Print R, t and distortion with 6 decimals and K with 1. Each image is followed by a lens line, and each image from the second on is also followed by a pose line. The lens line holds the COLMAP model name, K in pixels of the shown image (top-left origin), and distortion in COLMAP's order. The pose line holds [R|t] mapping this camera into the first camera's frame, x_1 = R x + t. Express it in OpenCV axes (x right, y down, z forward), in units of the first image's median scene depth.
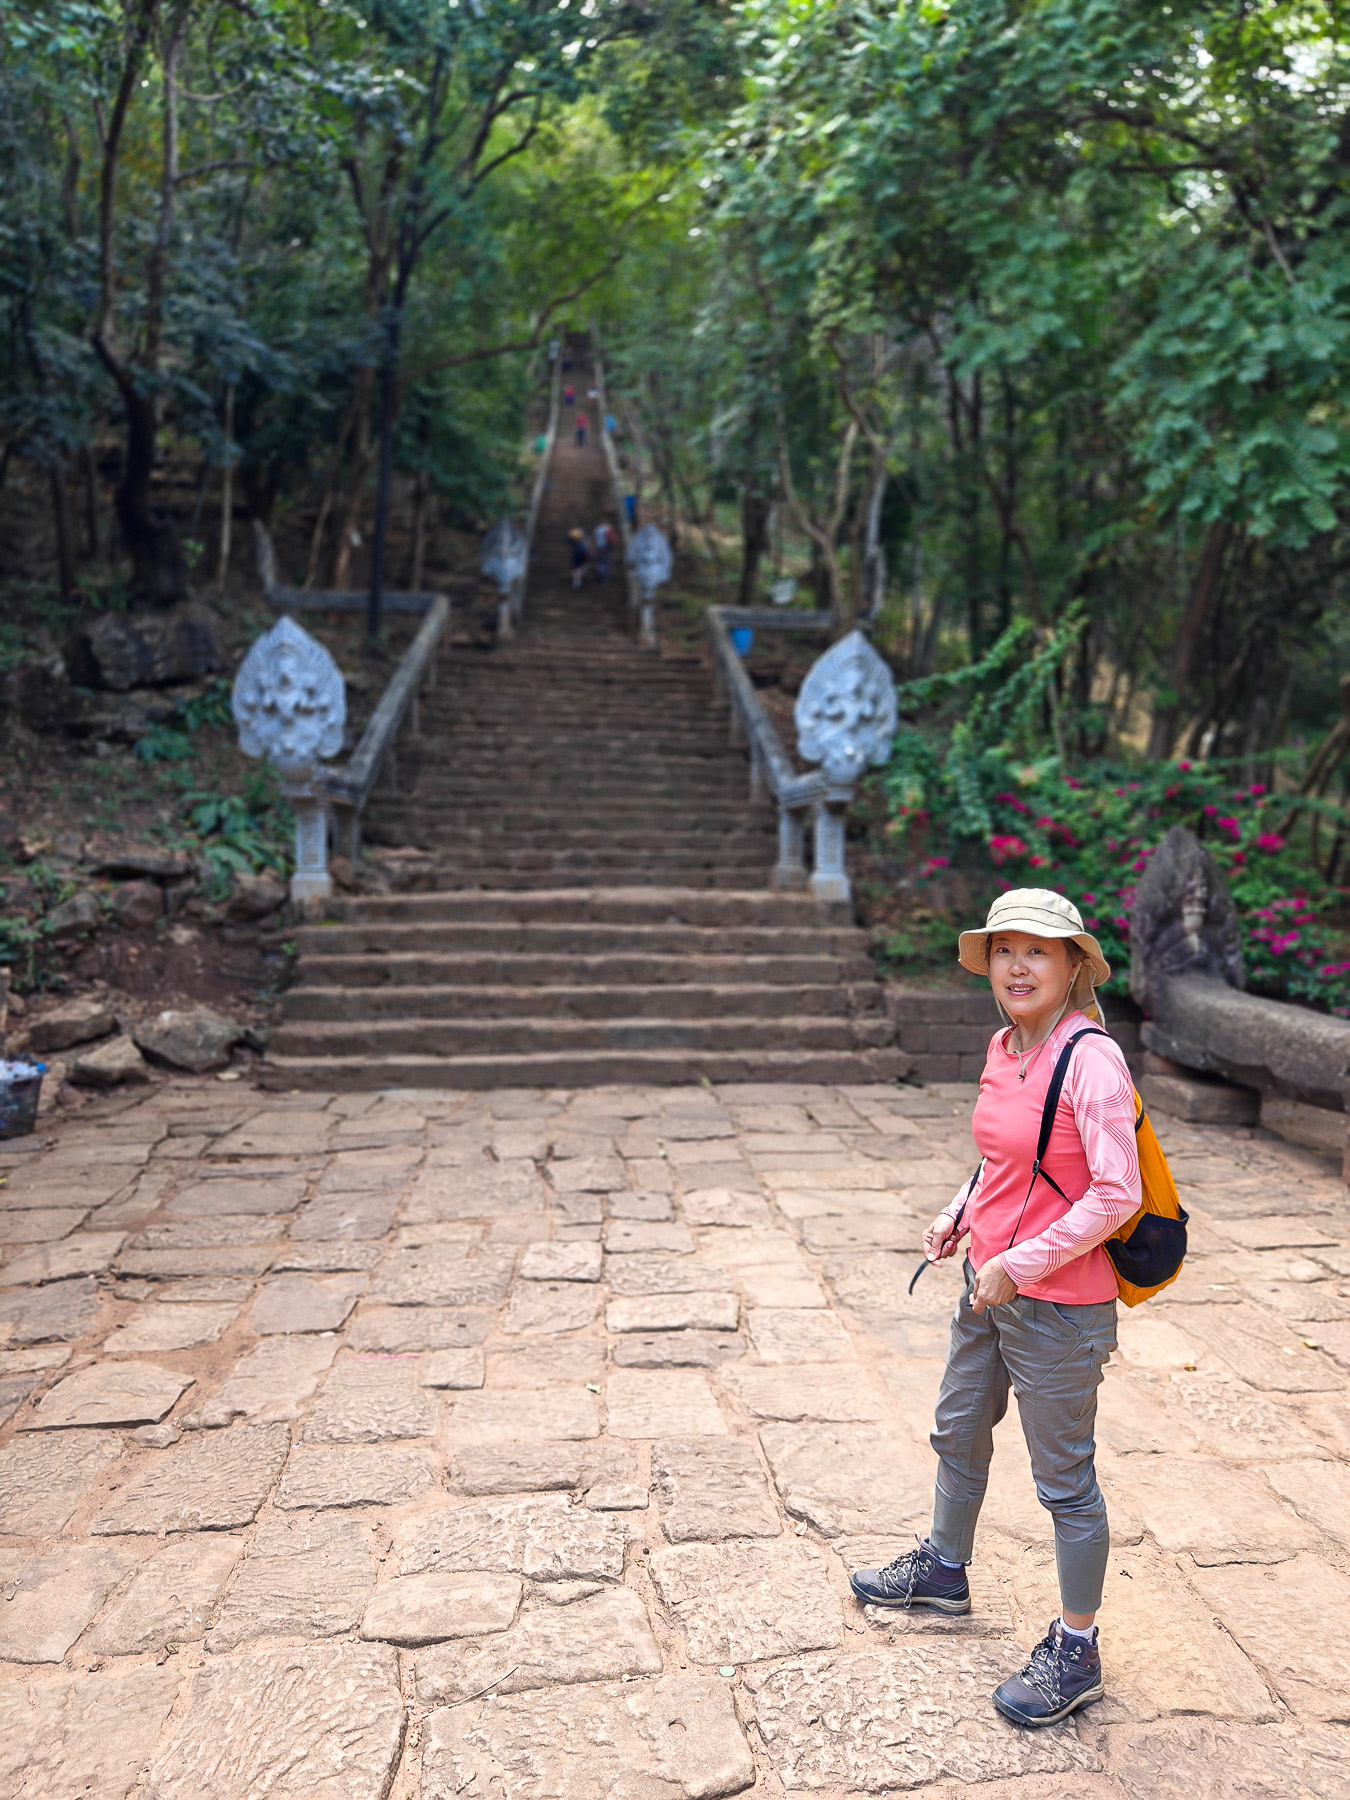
lens RADIAL K [[1195.7, 0, 675.0], [0, 1195.7, 900.0], [0, 0, 1]] dist [0.072895, -0.000627]
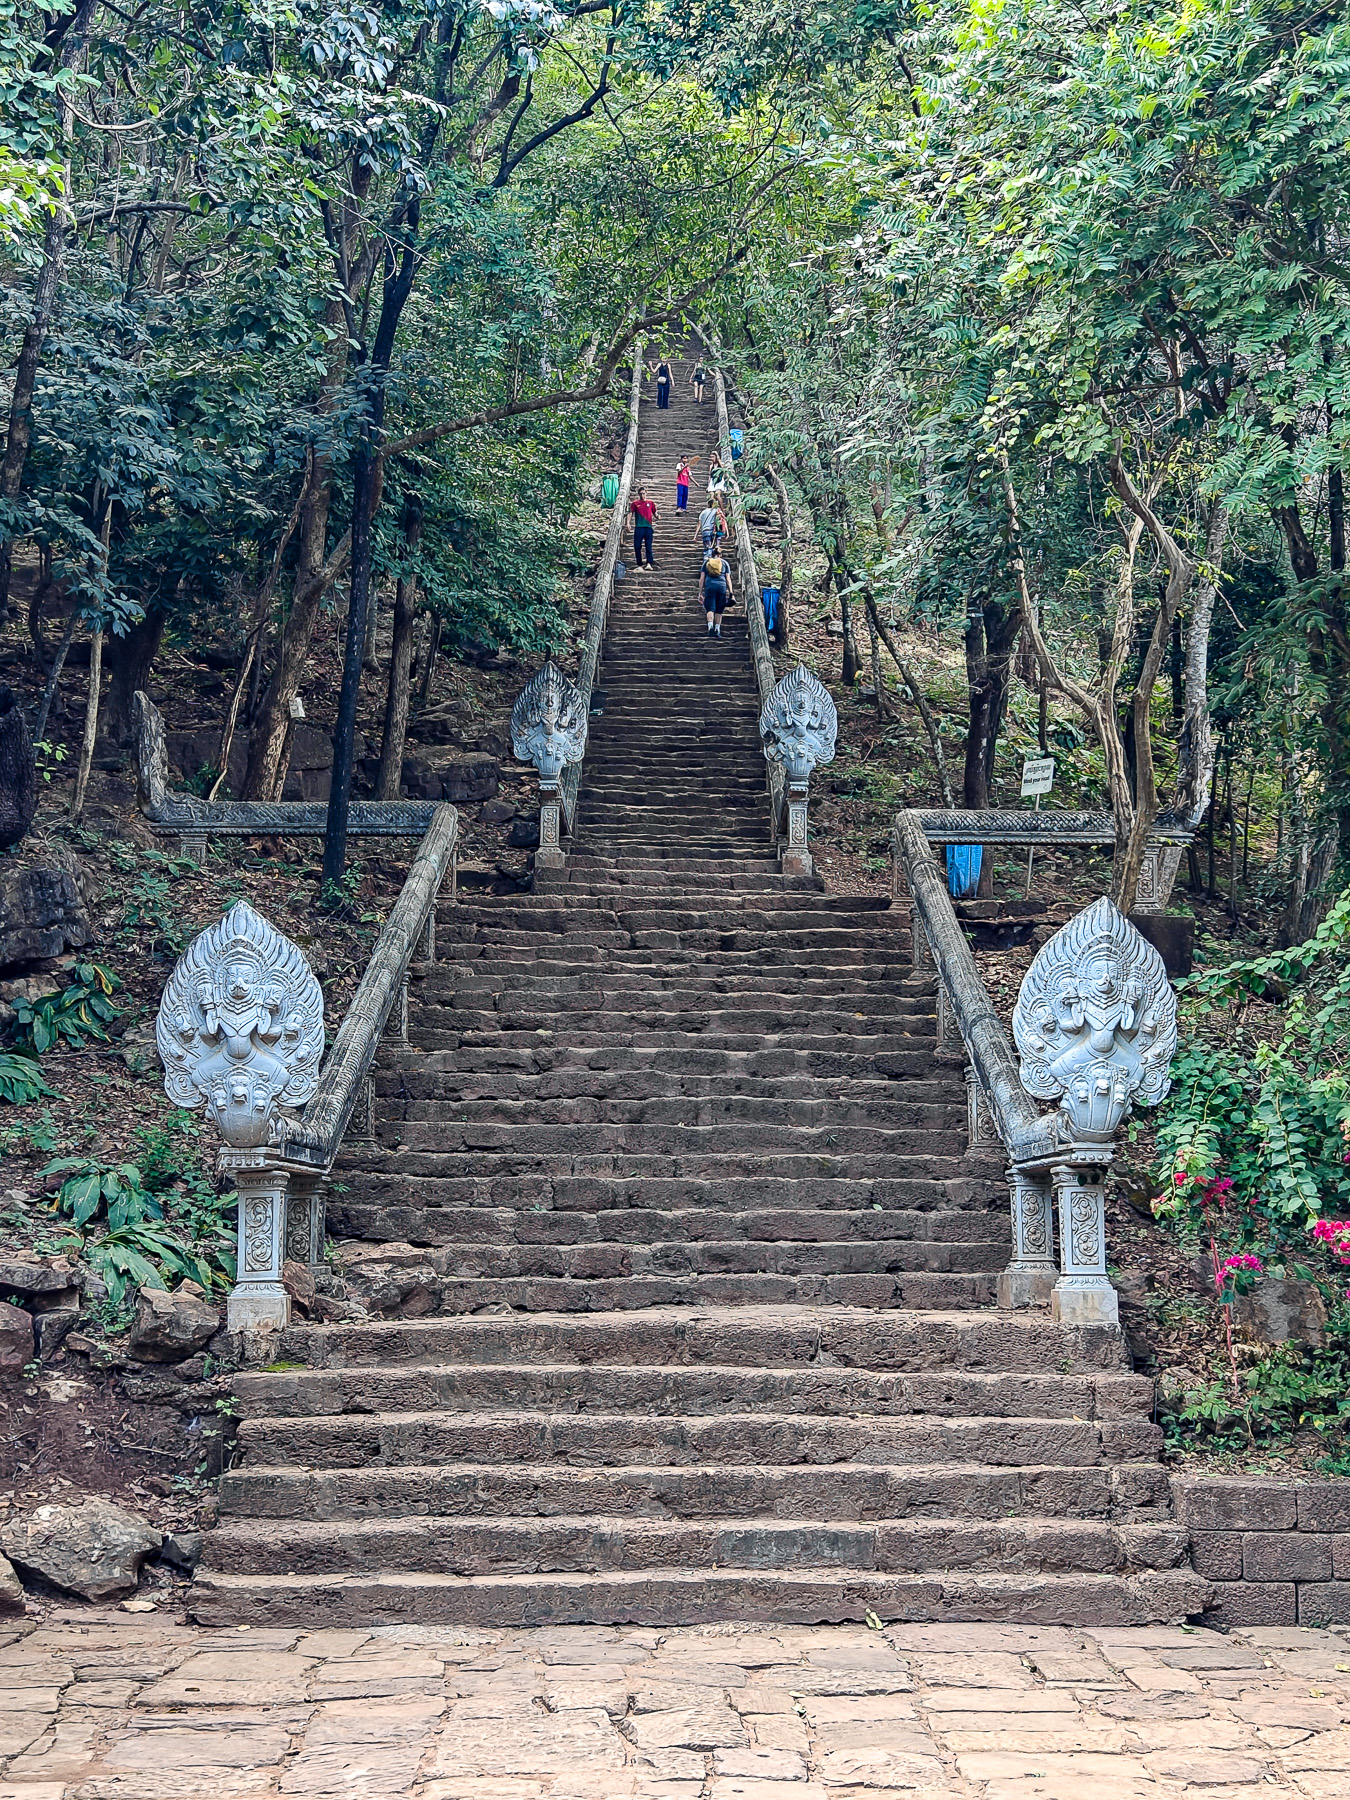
lens RADIAL K [[2172.7, 0, 675.0], [0, 2172.7, 900.0], [0, 0, 1]] dist [0.210766, -0.648618]
pose [[0.996630, -0.020758, -0.079354, 0.017355], [0.004968, 0.980946, -0.194217, 0.004570], [0.081873, 0.193168, 0.977744, -0.181373]]
